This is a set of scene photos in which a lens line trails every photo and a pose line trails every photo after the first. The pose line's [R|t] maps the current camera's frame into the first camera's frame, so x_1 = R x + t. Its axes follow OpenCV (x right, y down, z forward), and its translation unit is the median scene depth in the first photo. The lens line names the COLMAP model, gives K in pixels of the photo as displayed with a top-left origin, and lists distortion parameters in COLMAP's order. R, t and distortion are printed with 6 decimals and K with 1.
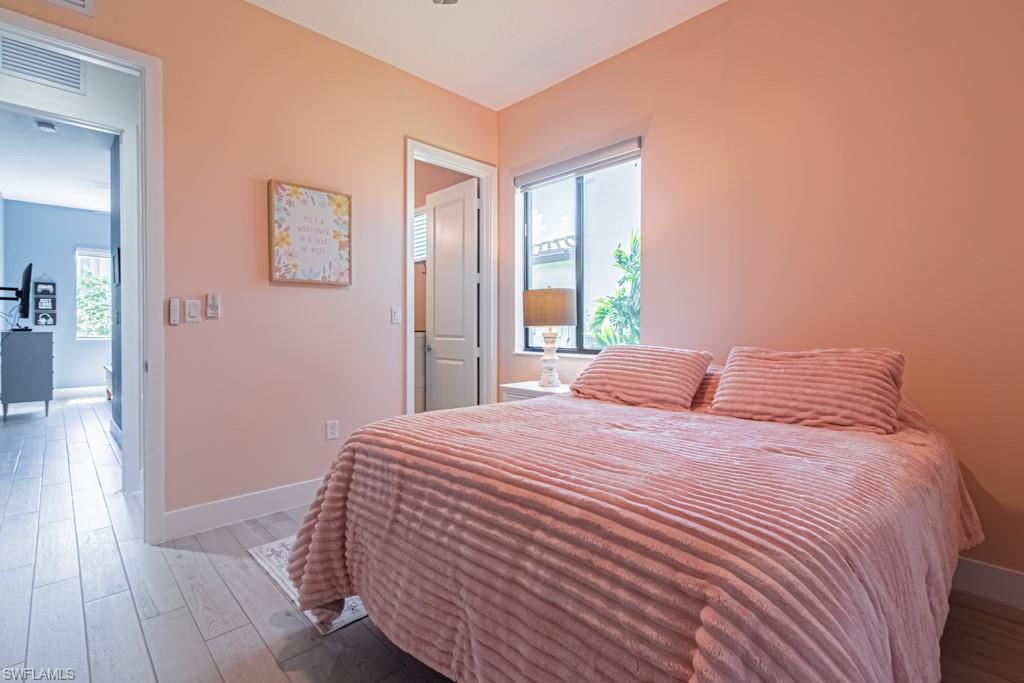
lens RADIAL K [[467.9, 0, 511.2], [0, 467.9, 335.3], [0, 0, 1]] dist [-0.002811, -0.000178]
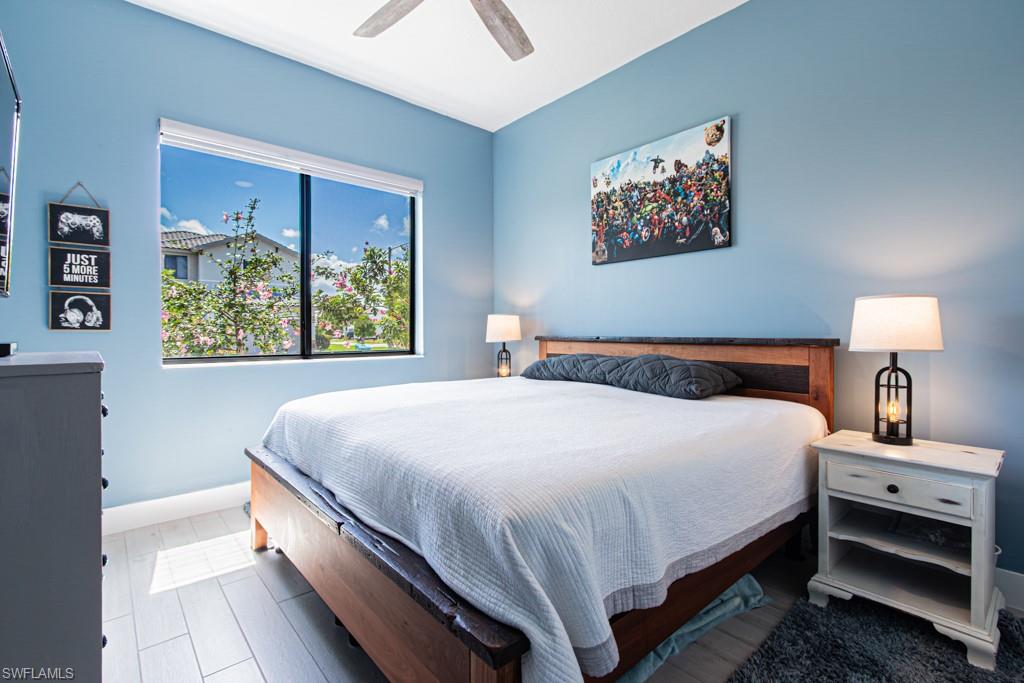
lens RADIAL K [[467.9, 0, 511.7], [0, 467.9, 338.0], [0, 0, 1]] dist [-0.002811, -0.000178]
pose [[0.998420, -0.001221, -0.056184, -0.658086], [0.001496, 0.999987, 0.004861, -0.016336], [0.056177, -0.004937, 0.998409, 0.670142]]
